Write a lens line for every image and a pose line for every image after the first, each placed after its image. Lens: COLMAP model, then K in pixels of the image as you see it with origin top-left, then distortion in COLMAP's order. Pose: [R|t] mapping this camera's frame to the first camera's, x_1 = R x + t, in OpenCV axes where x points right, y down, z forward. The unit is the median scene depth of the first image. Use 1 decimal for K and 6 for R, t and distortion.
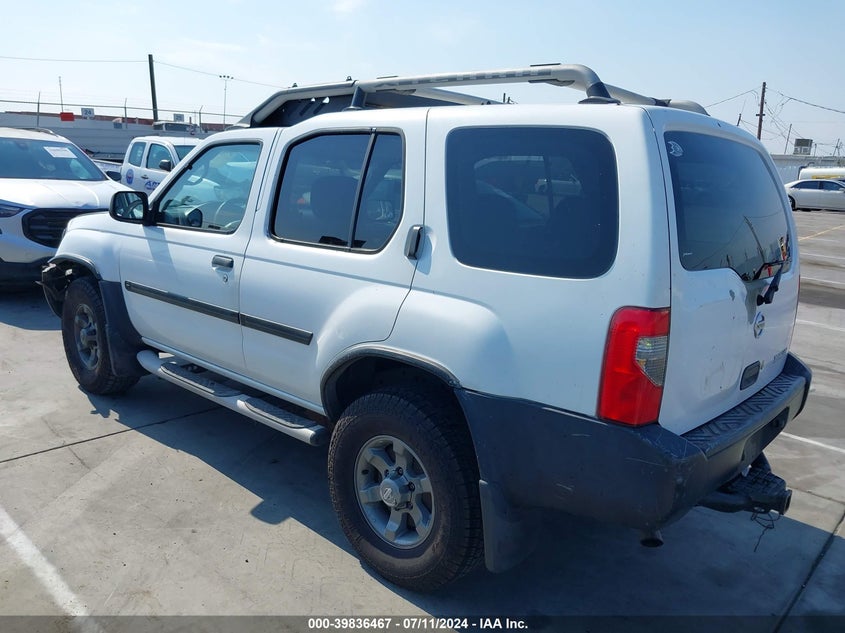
lens RADIAL K [[648.9, 0, 422.5], [0, 648.9, 316.5], [0, 0, 1]] dist [0.002423, 0.001388]
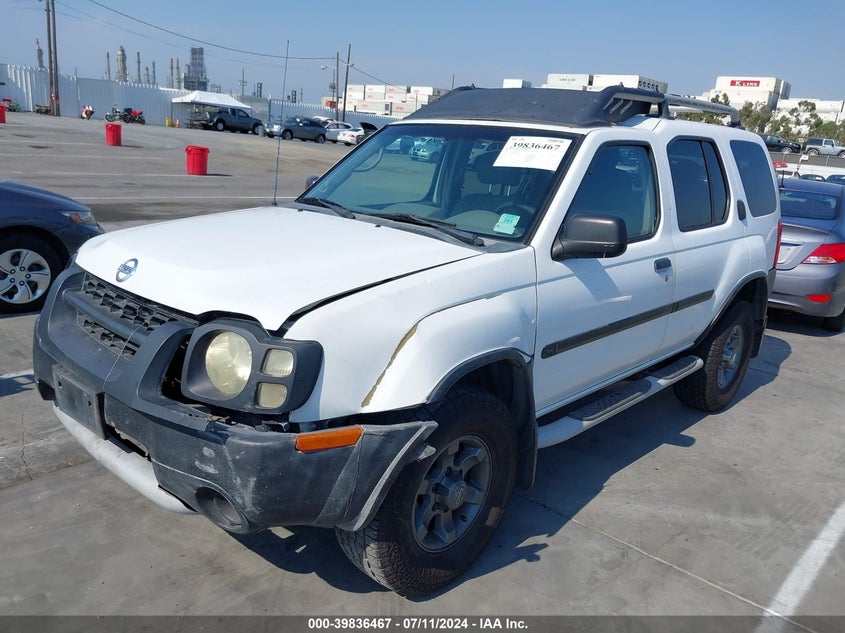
lens RADIAL K [[648.9, 0, 422.5], [0, 648.9, 316.5], [0, 0, 1]] dist [0.002423, 0.001388]
pose [[0.056110, -0.322496, 0.944906, -1.333007], [0.149676, 0.938419, 0.311394, -0.385778], [-0.987142, 0.123957, 0.100925, 1.279988]]
